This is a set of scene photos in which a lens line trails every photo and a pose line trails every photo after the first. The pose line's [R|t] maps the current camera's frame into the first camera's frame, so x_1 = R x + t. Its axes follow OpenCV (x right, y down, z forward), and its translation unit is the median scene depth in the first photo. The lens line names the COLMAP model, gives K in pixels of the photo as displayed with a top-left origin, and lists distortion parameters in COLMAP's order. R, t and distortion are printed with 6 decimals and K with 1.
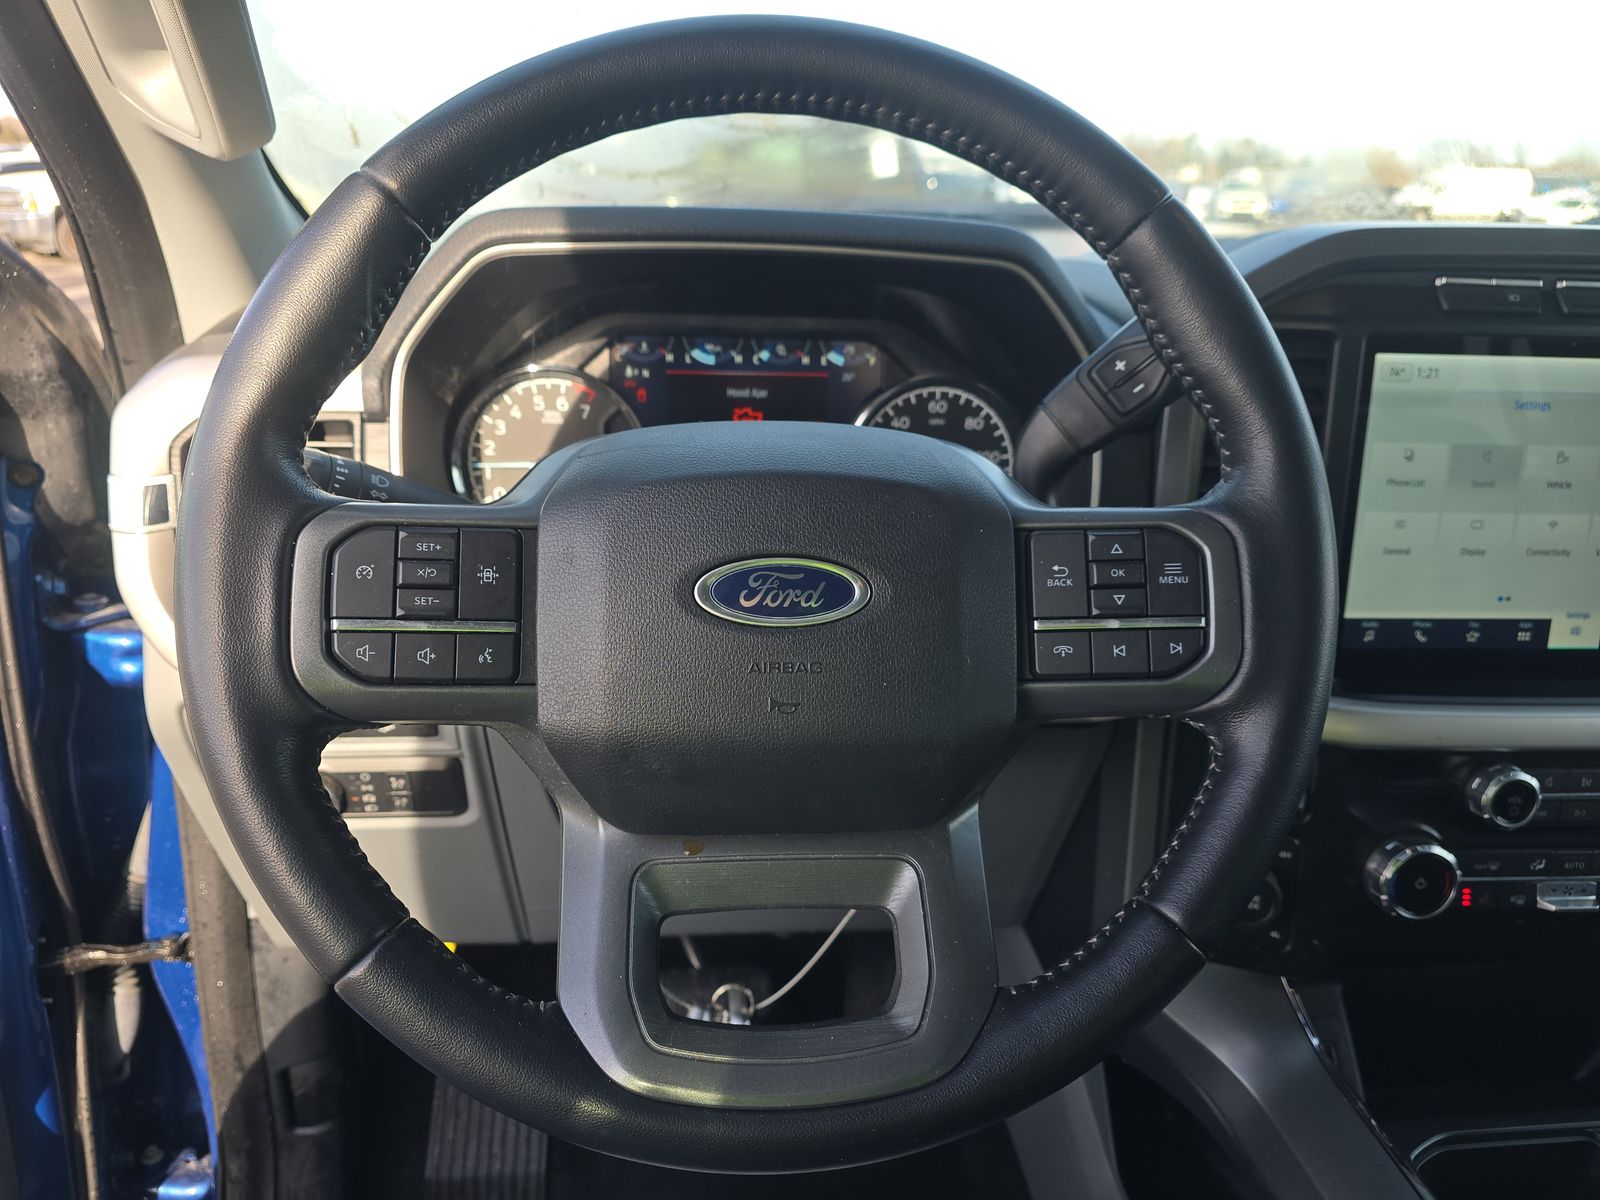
lens RADIAL K [[1075.5, 0, 800.0], [0, 1075.5, 600.0], [0, 0, 1]] dist [0.075732, -0.062501]
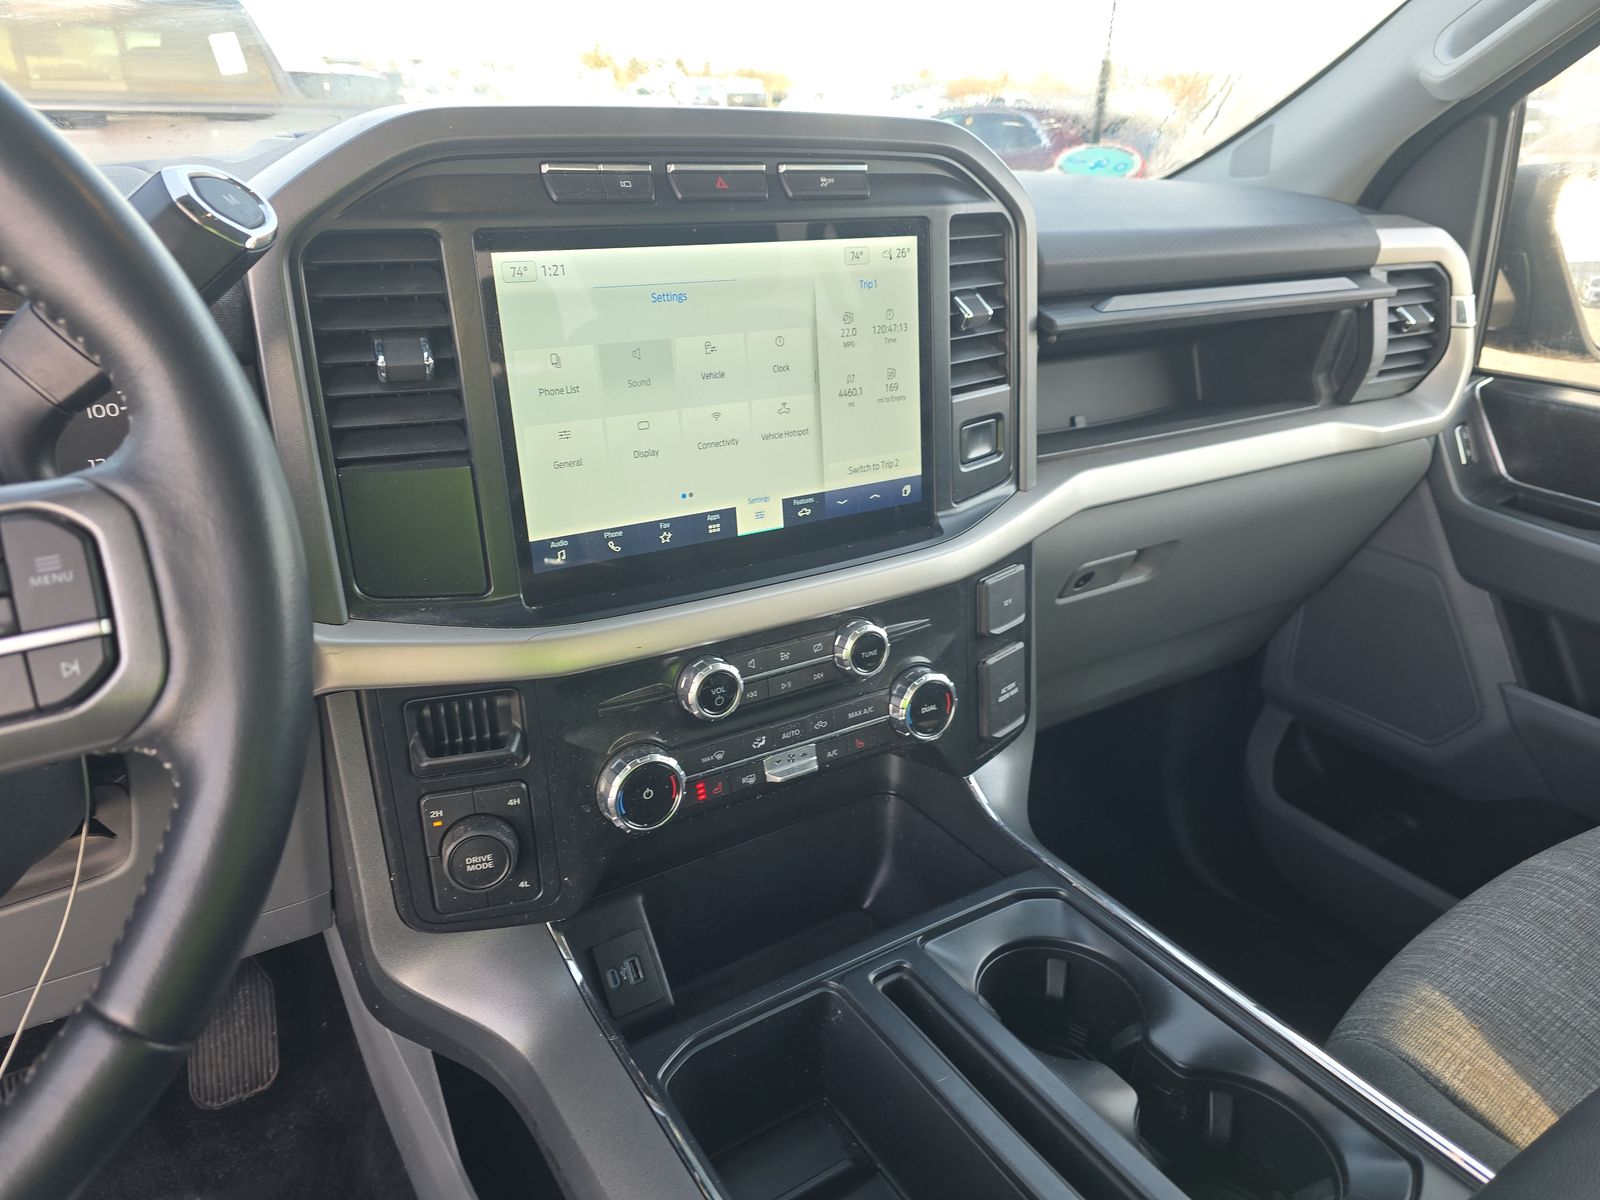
lens RADIAL K [[1075.5, 0, 800.0], [0, 1075.5, 600.0], [0, 0, 1]] dist [0.075732, -0.062501]
pose [[0.895369, -0.196566, 0.399595, 0.328738], [0.162736, 0.979675, 0.117274, -0.006001], [-0.414525, -0.039975, 0.909159, 0.058867]]
